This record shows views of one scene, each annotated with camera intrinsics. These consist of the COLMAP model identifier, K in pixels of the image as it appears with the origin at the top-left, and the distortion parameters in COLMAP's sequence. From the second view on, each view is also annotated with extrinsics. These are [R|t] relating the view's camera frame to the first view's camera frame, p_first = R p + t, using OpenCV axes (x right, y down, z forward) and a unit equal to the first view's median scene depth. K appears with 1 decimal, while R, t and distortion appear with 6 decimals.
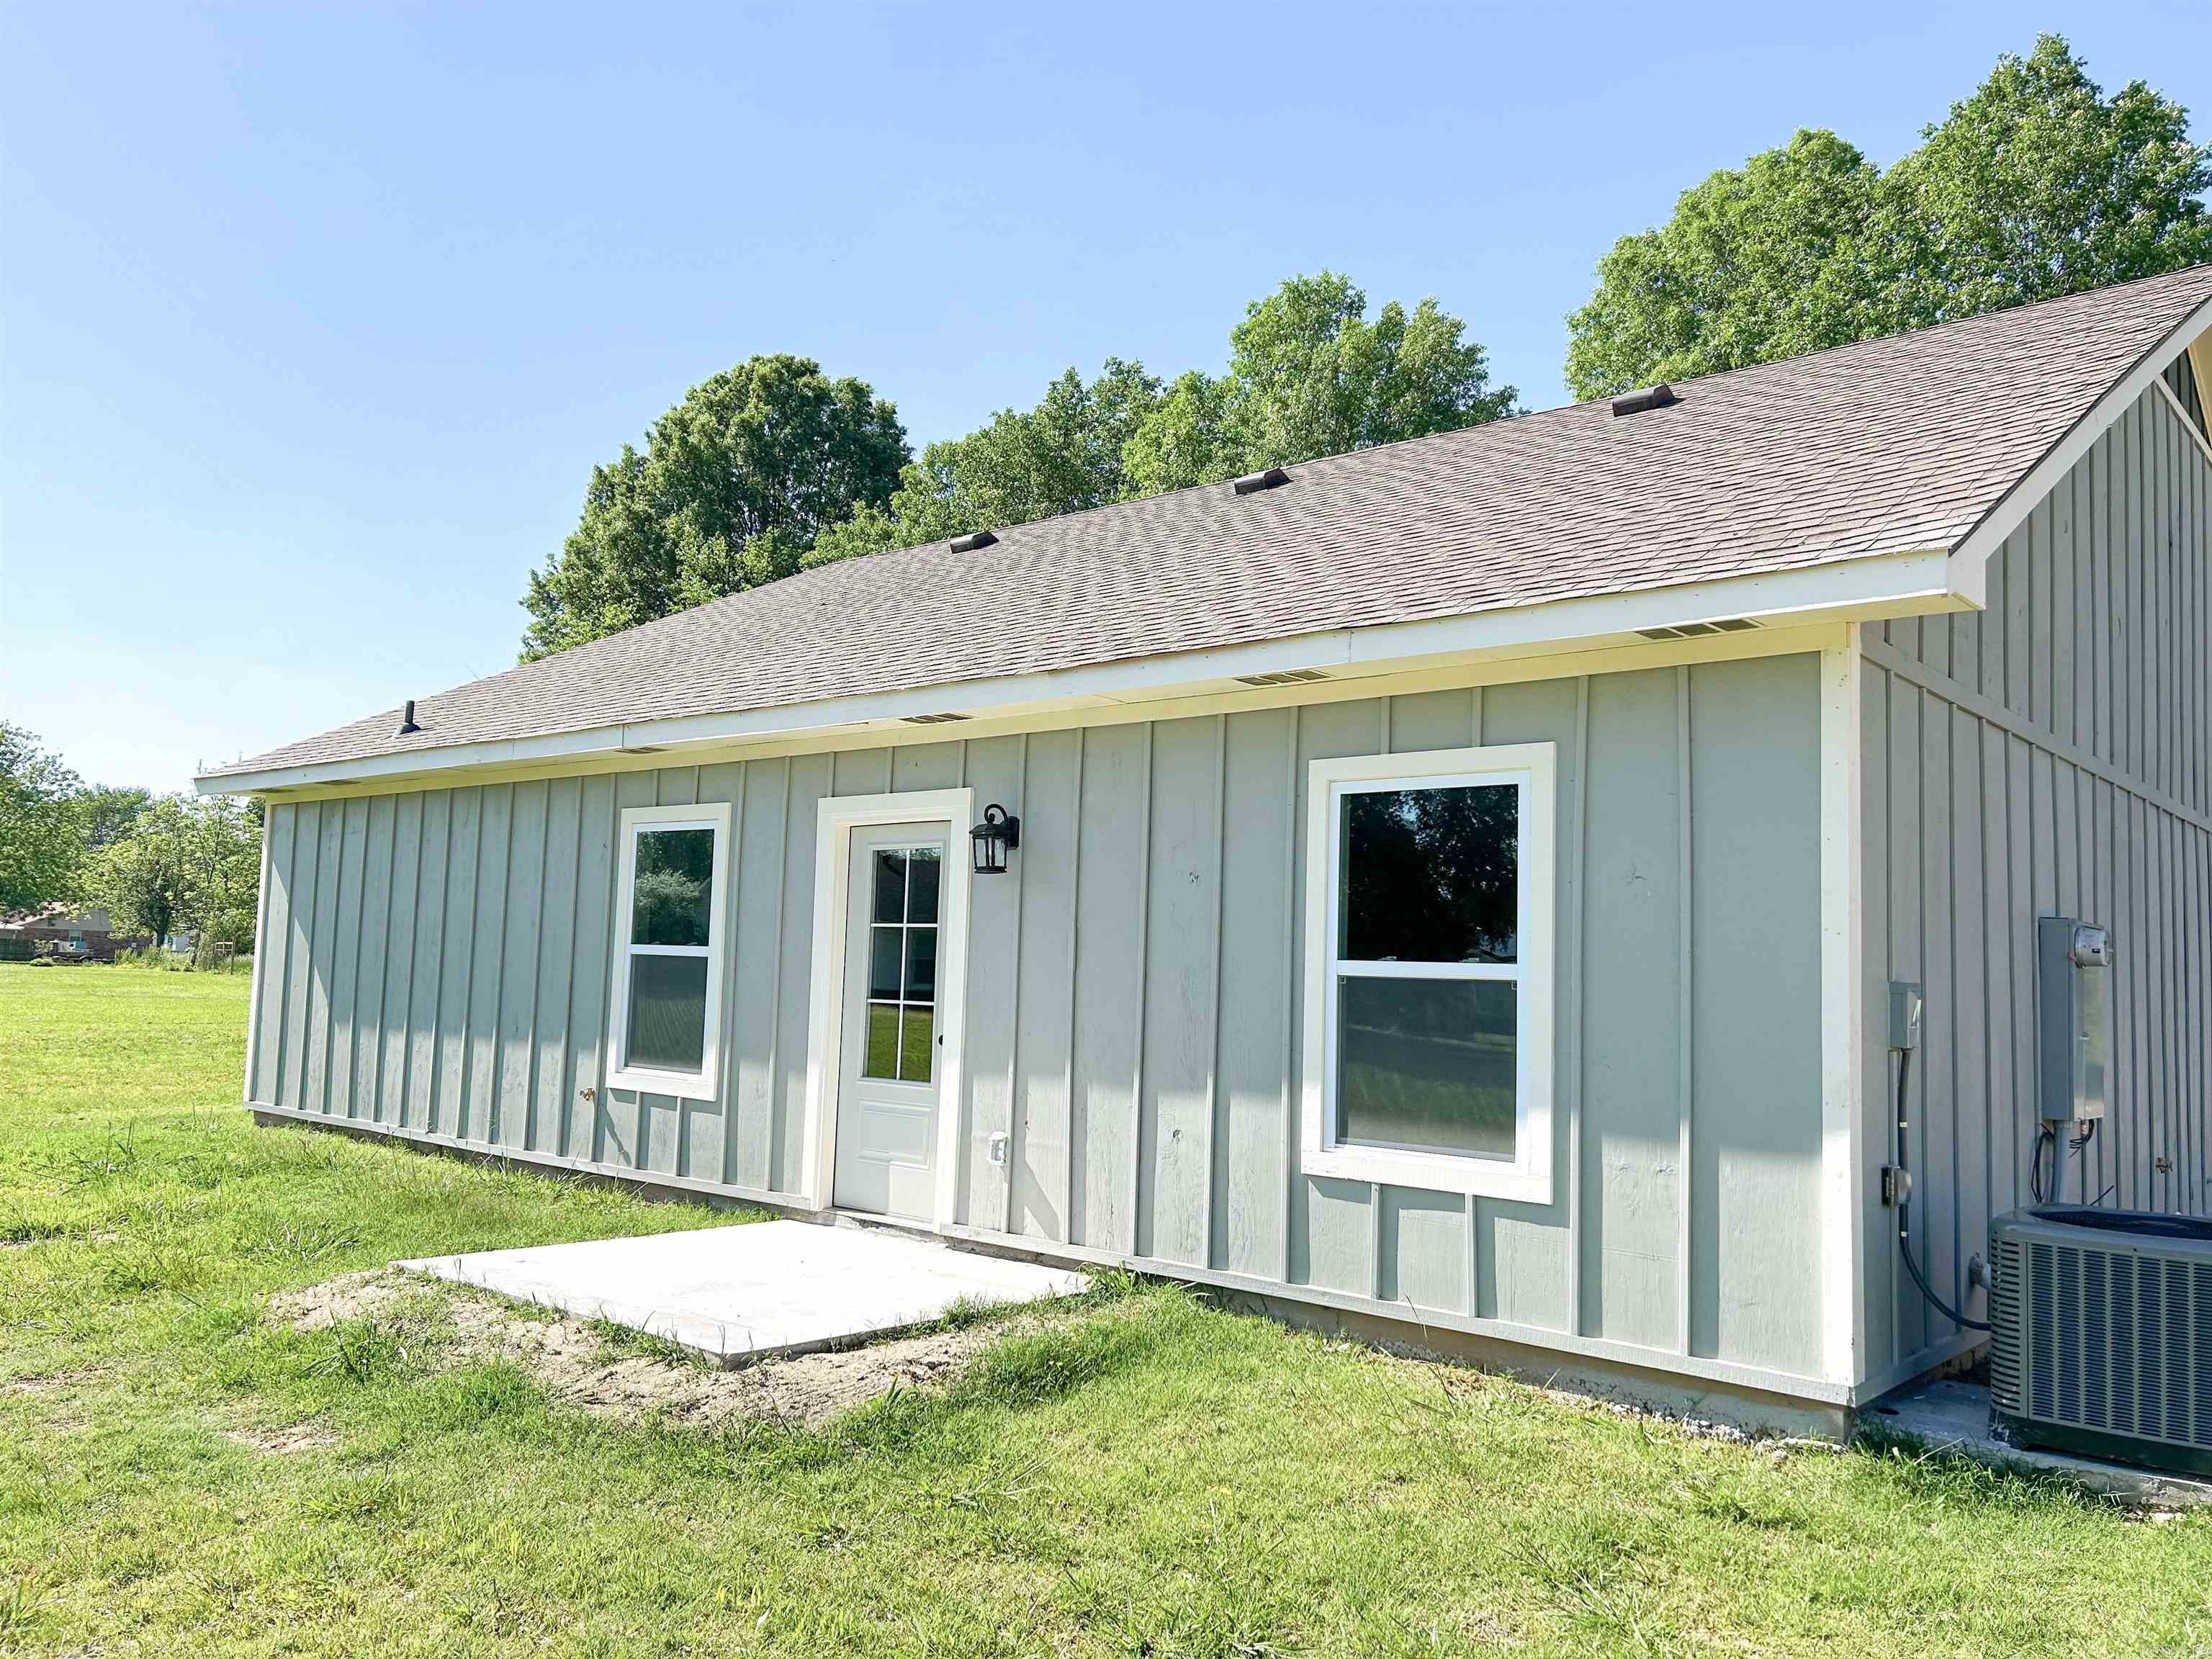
lens RADIAL K [[1642.3, 0, 1110.5], [0, 1642.3, 838.2], [0, 0, 1]] dist [0.028987, -0.002582]
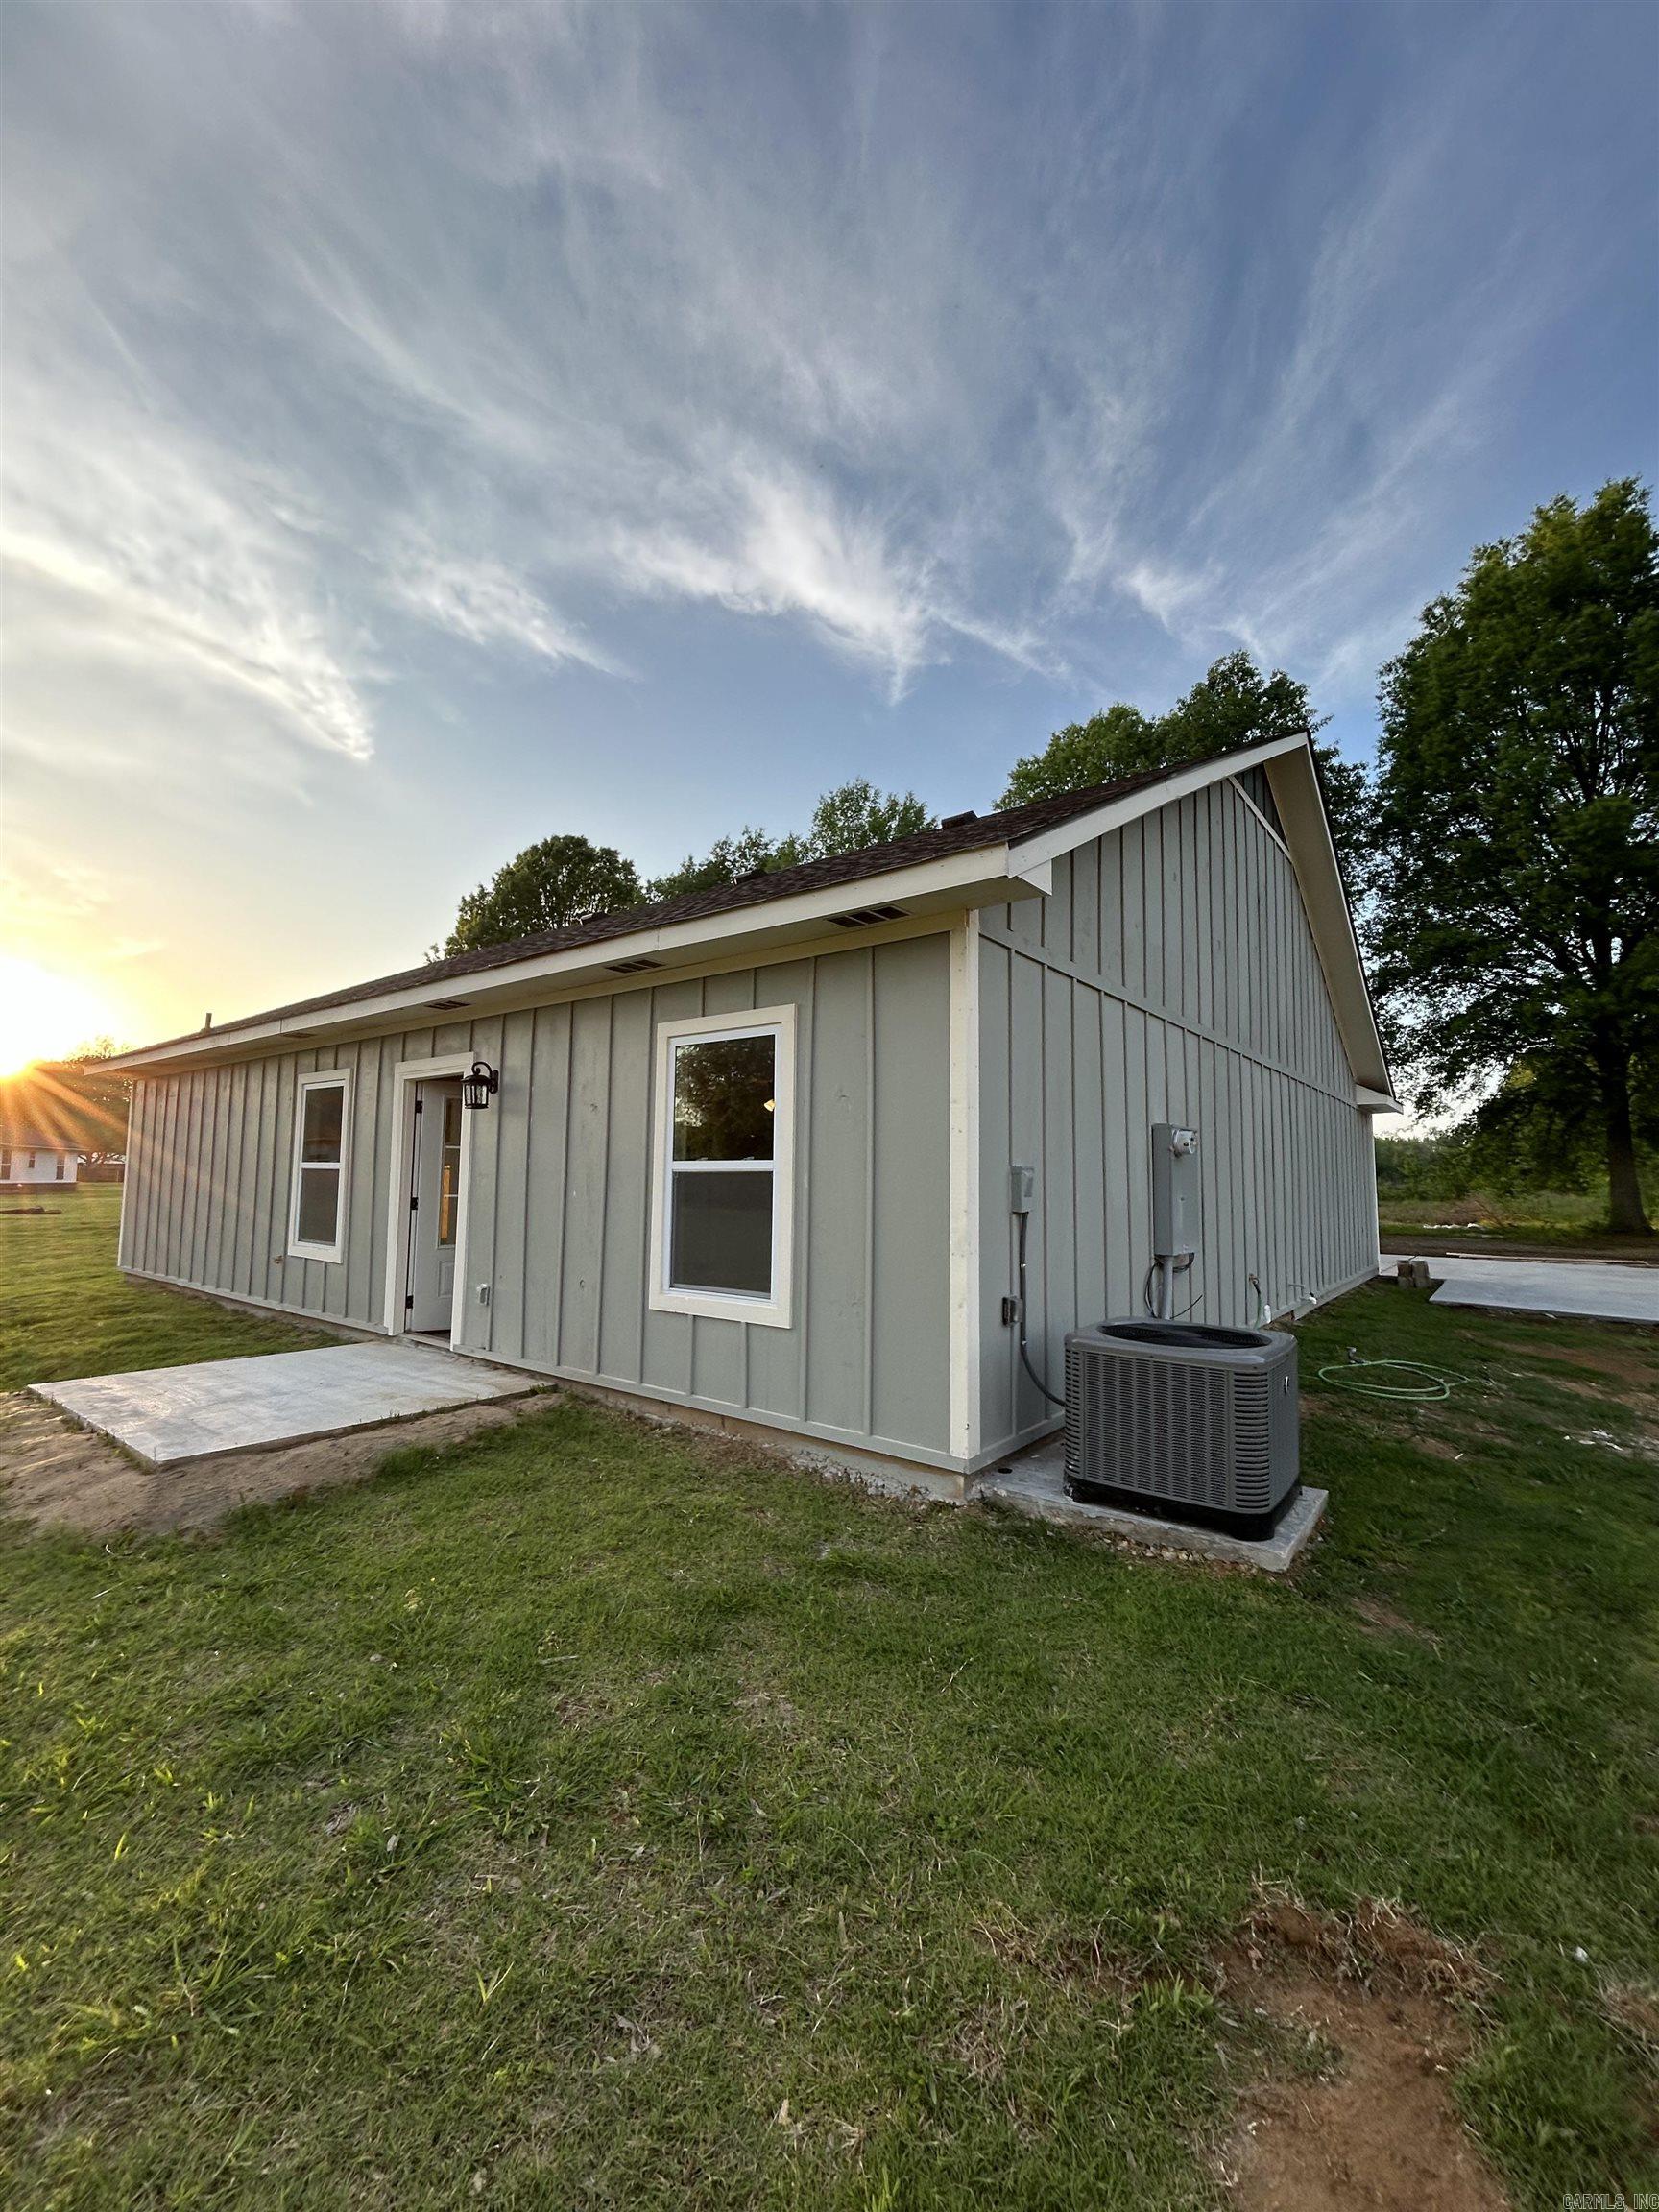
lens RADIAL K [[891.0, 0, 822.5], [0, 891.0, 1101.4], [0, 0, 1]] dist [-0.000013, 0.000066]
pose [[0.998597, -0.019674, 0.049157, 0.181471], [0.019687, 0.999806, 0.000221, 0.018663], [-0.049152, 0.000747, 0.998791, 0.162505]]
